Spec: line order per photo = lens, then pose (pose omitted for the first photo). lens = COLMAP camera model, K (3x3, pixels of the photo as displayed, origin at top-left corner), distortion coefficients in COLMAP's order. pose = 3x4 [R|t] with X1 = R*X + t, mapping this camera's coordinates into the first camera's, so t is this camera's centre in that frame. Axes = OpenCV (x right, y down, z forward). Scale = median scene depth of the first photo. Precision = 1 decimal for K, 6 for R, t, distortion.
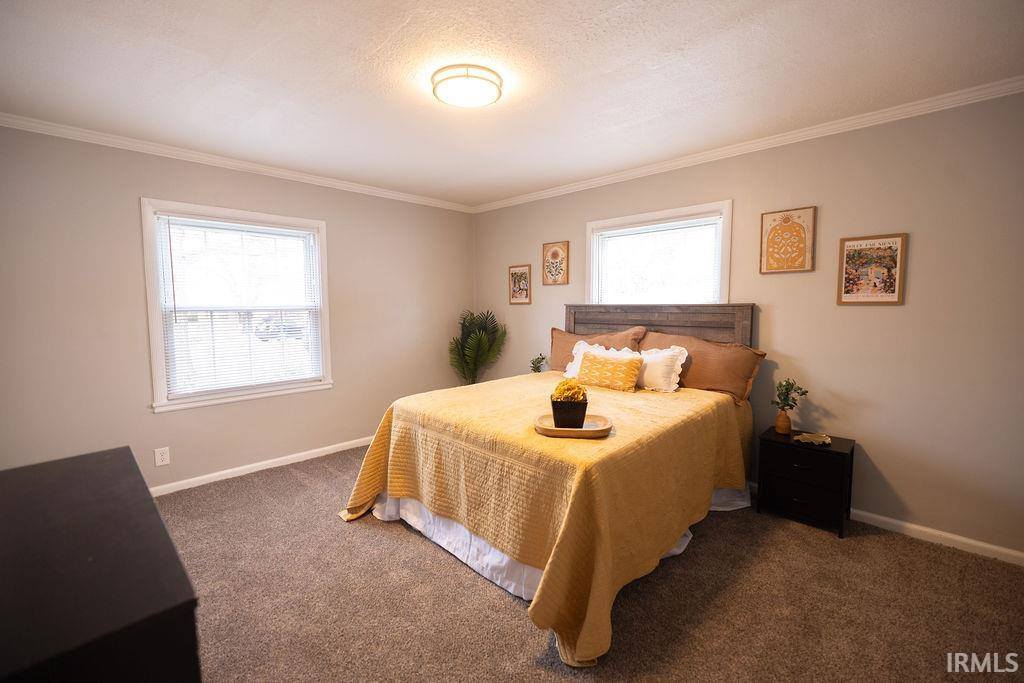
lens RADIAL K [[441.3, 0, 511.0], [0, 441.3, 331.6], [0, 0, 1]] dist [0.030710, -0.000083]
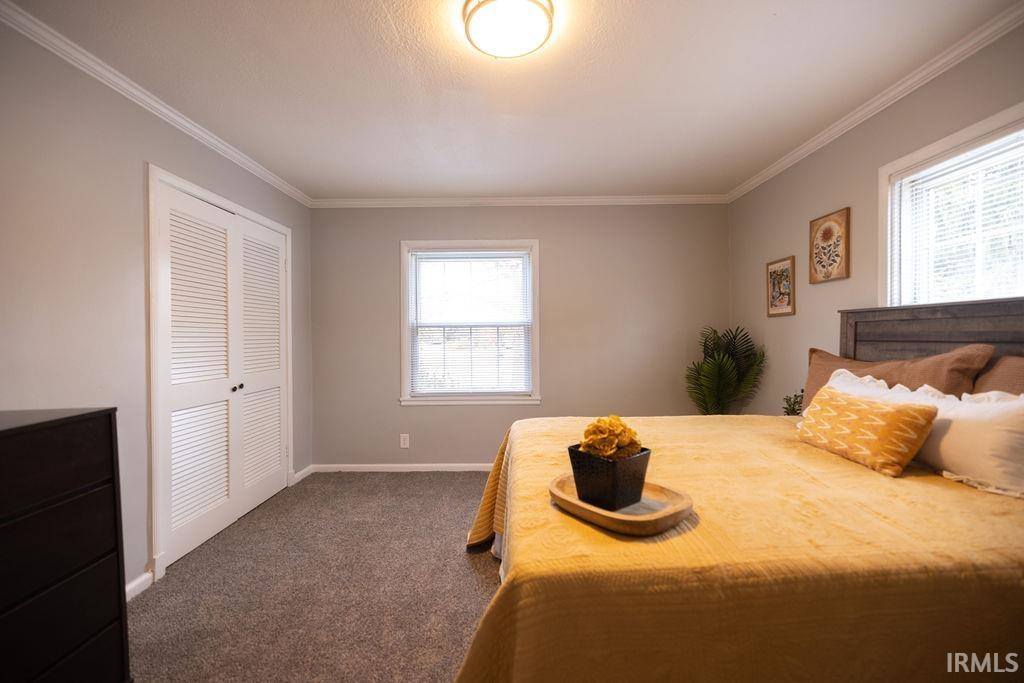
lens RADIAL K [[424.2, 0, 513.9], [0, 424.2, 339.2], [0, 0, 1]] dist [0.002763, 0.000233]
pose [[0.711932, 0.003825, -0.702238, 0.224923], [-0.038502, 0.998694, -0.033594, 0.015693], [0.701192, 0.050954, 0.711149, 0.280136]]
